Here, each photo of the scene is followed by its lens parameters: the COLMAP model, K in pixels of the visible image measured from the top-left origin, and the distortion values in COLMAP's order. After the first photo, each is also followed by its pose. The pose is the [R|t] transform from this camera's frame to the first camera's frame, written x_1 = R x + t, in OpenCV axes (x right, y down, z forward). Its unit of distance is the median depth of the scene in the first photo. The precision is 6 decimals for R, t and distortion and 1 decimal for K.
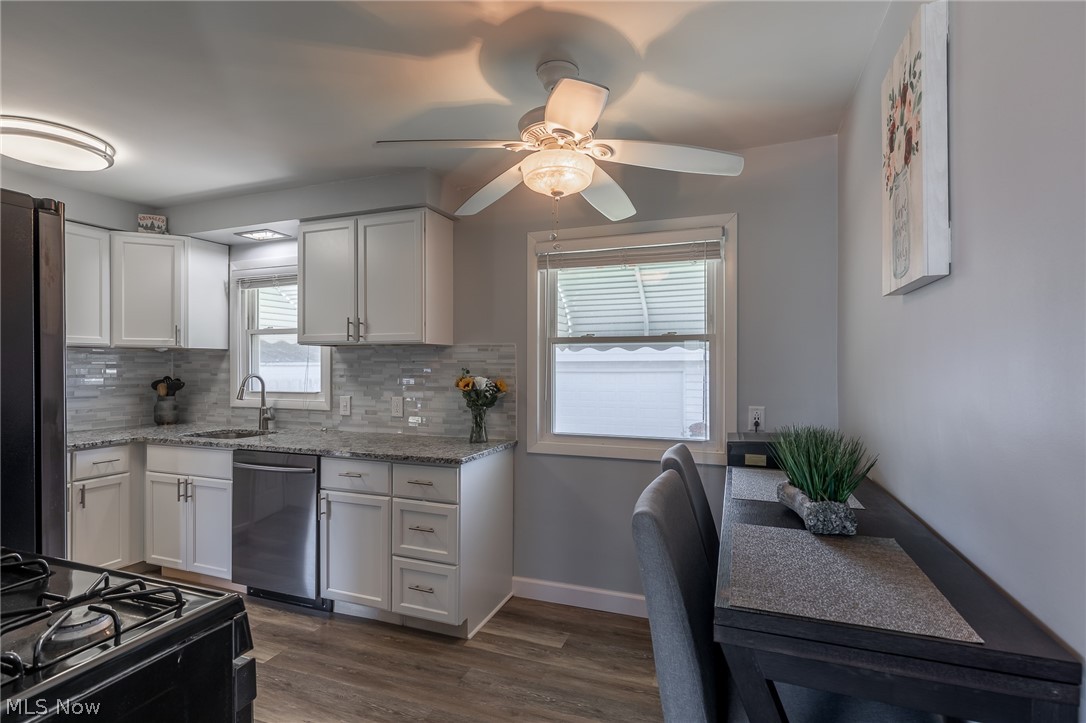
lens RADIAL K [[525.1, 0, 542.1], [0, 525.1, 363.8], [0, 0, 1]] dist [0.000077, 0.000005]
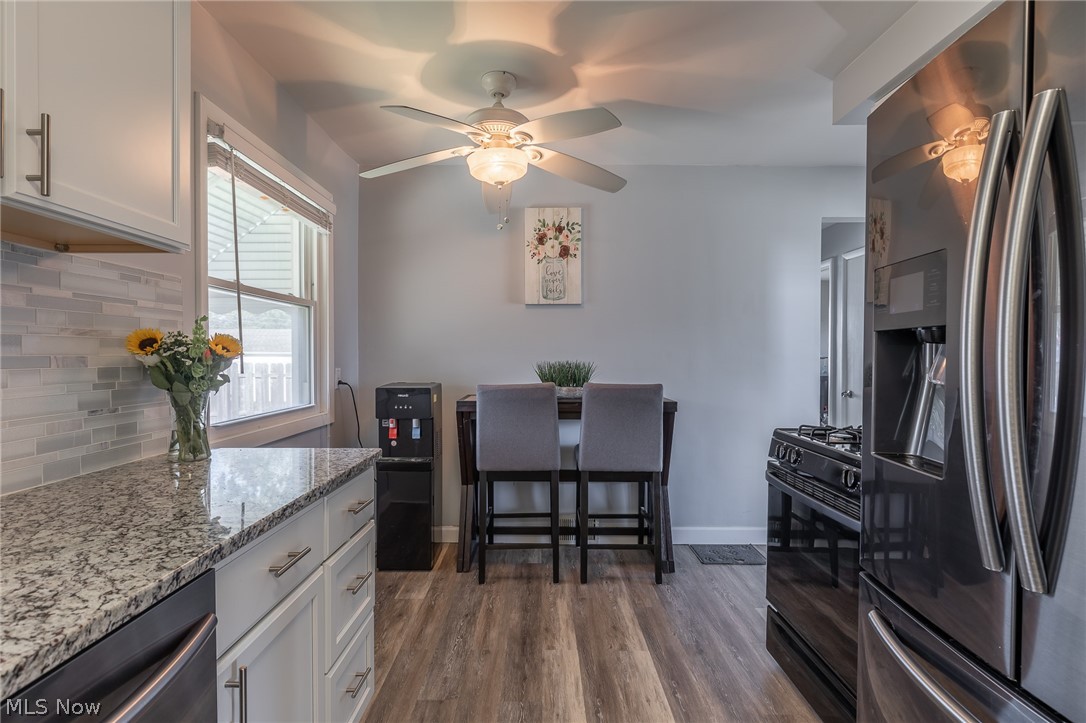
lens RADIAL K [[525.1, 0, 542.9], [0, 525.1, 359.7], [0, 0, 1]] dist [0.000077, 0.000005]
pose [[-0.349775, -0.009938, 0.936781, -0.702911], [-0.004203, 0.999950, 0.009039, 0.042464], [-0.936824, -0.000776, -0.349800, 0.823379]]
